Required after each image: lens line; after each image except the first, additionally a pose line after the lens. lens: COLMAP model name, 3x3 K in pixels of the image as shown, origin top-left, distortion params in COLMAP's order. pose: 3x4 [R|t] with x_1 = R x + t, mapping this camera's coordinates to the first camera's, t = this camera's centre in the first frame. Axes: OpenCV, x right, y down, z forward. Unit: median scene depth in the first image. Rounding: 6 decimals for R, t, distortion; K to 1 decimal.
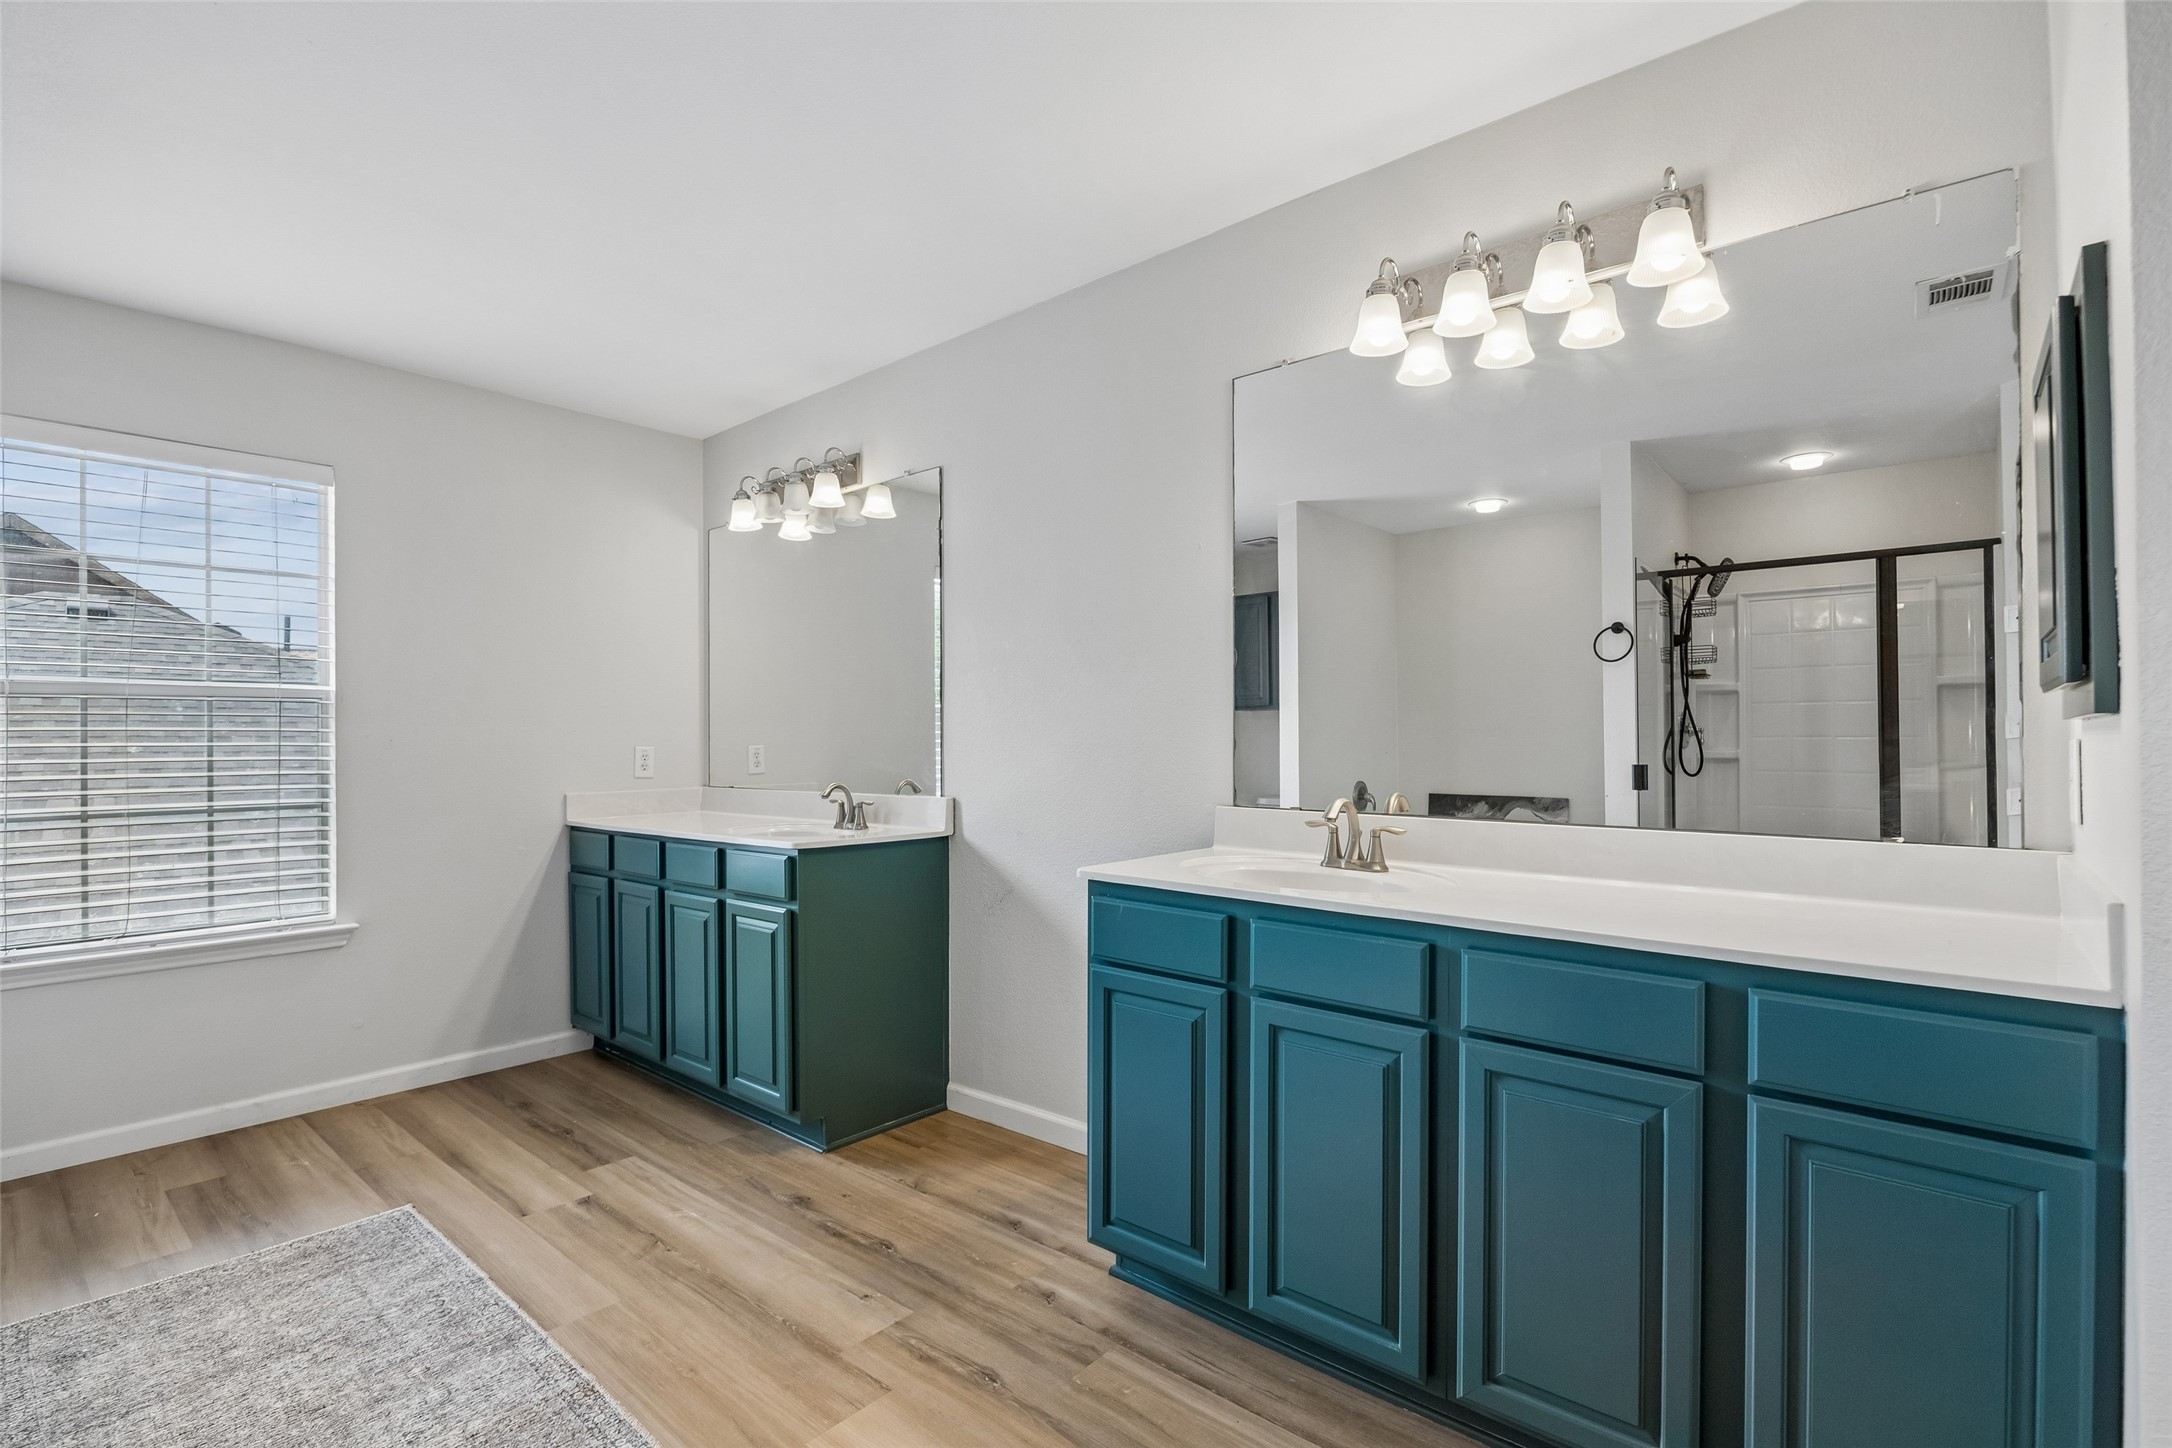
lens RADIAL K [[1008.0, 0, 1080.6], [0, 1008.0, 736.0], [0, 0, 1]] dist [-0.014863, 0.000038]
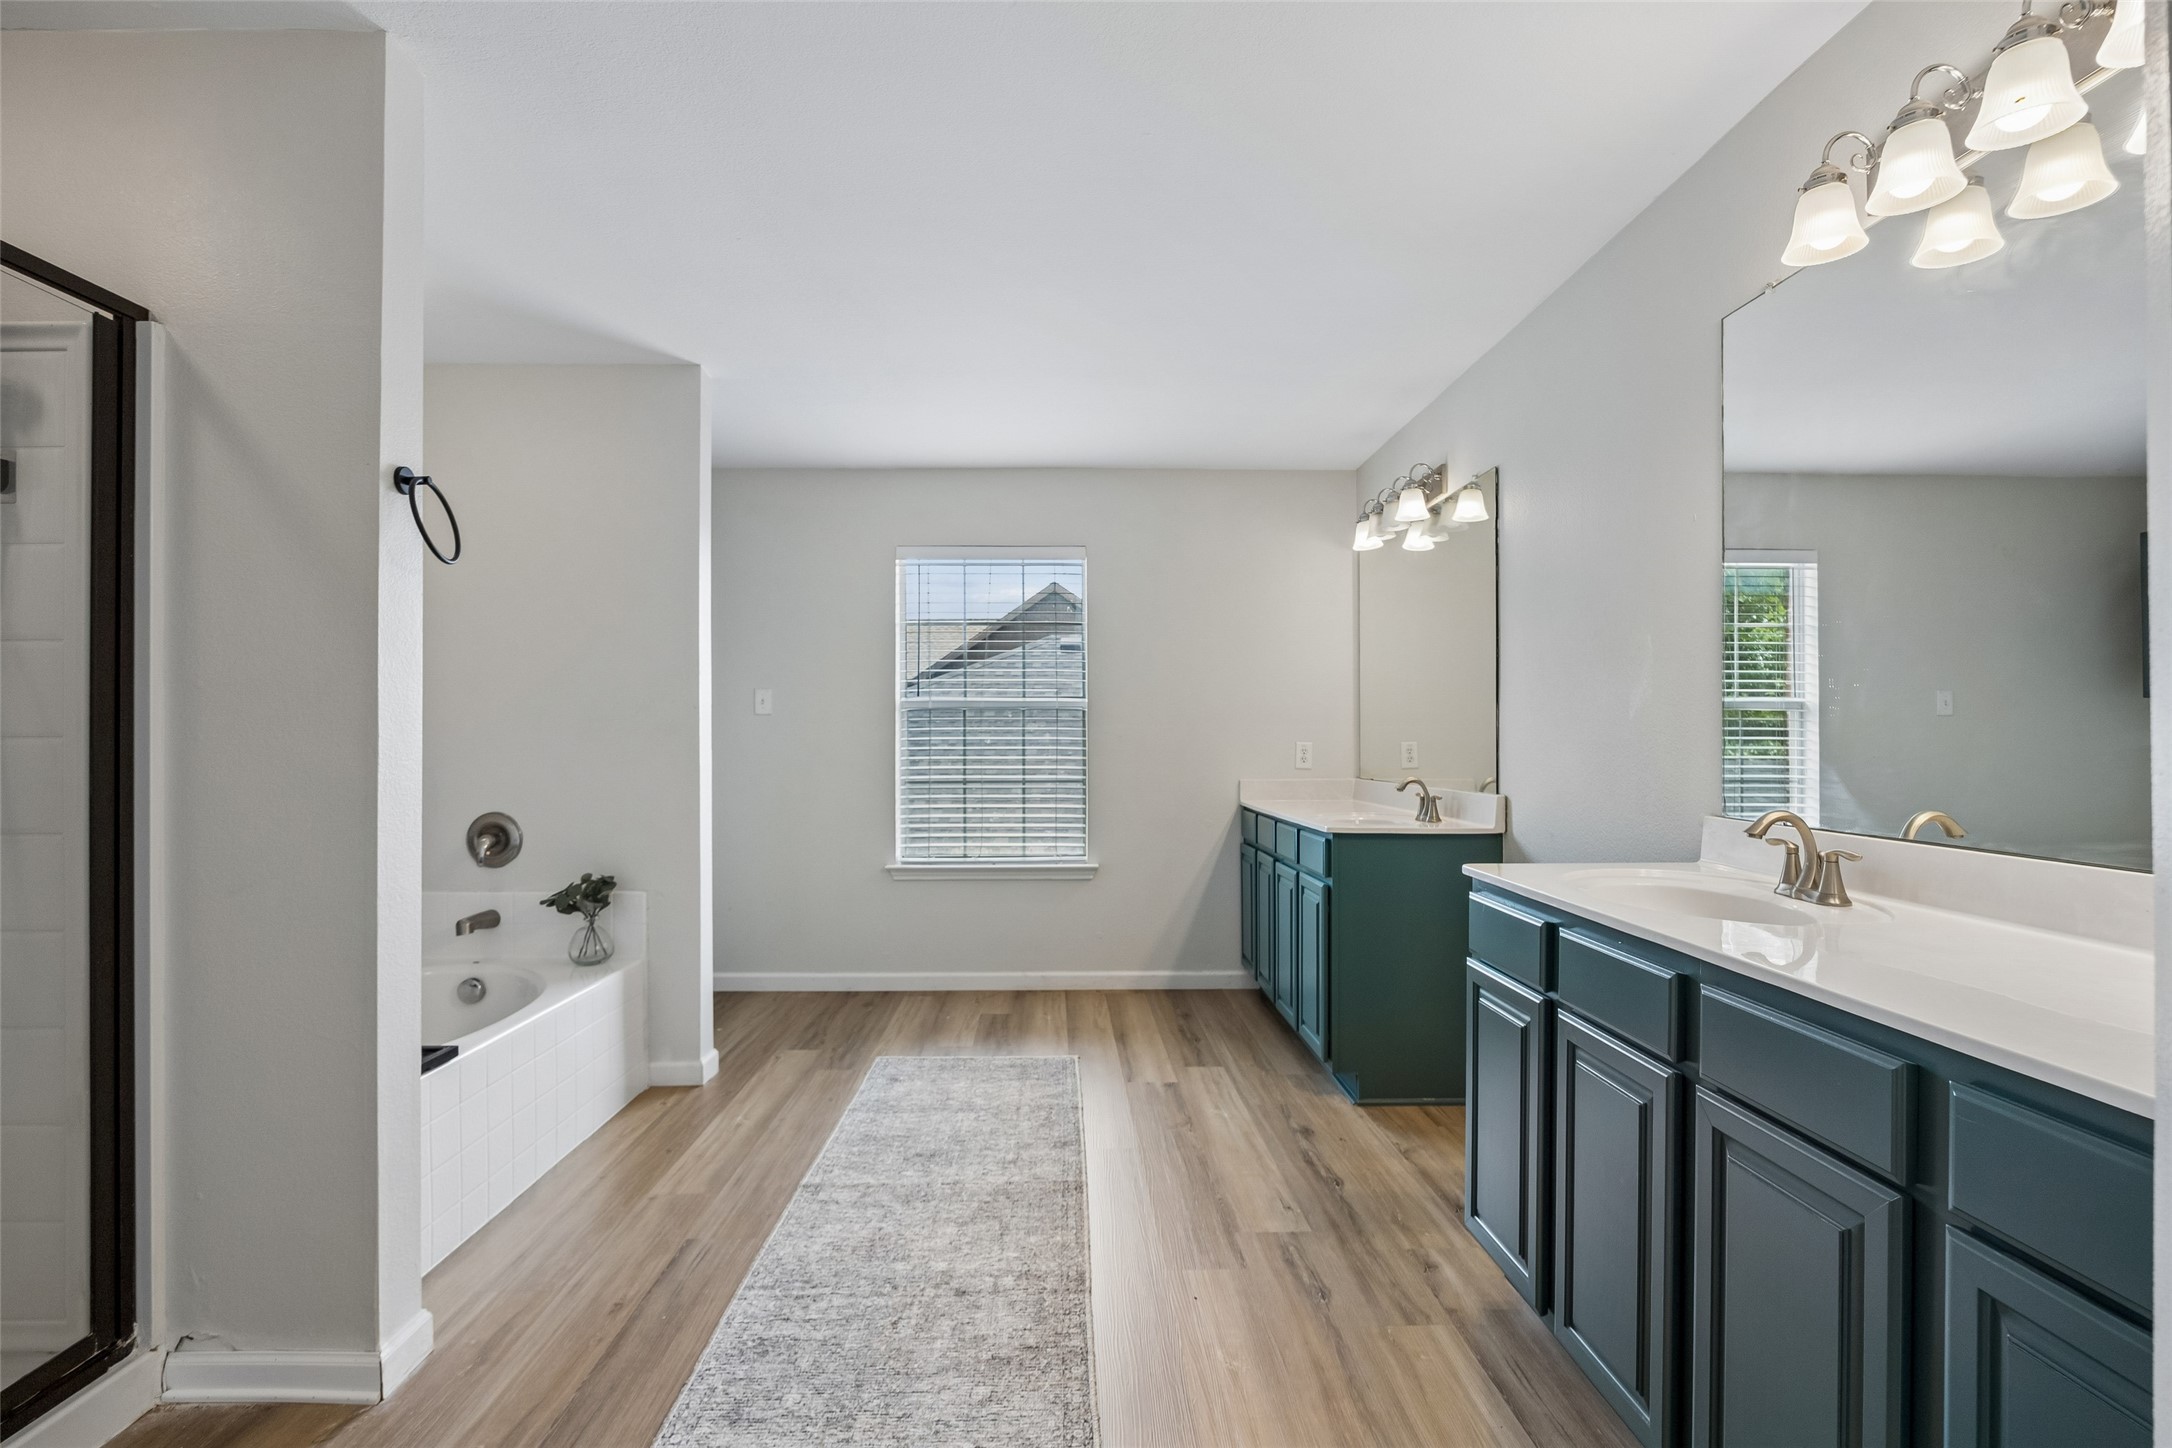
lens RADIAL K [[1008.0, 0, 1066.3], [0, 1008.0, 736.7], [0, 0, 1]] dist [-0.014863, 0.000038]
pose [[0.663135, 0.003943, -0.748490, 0.392380], [-0.001945, 0.999992, 0.003544, 0.000189], [0.748498, -0.000895, 0.663137, 0.016056]]
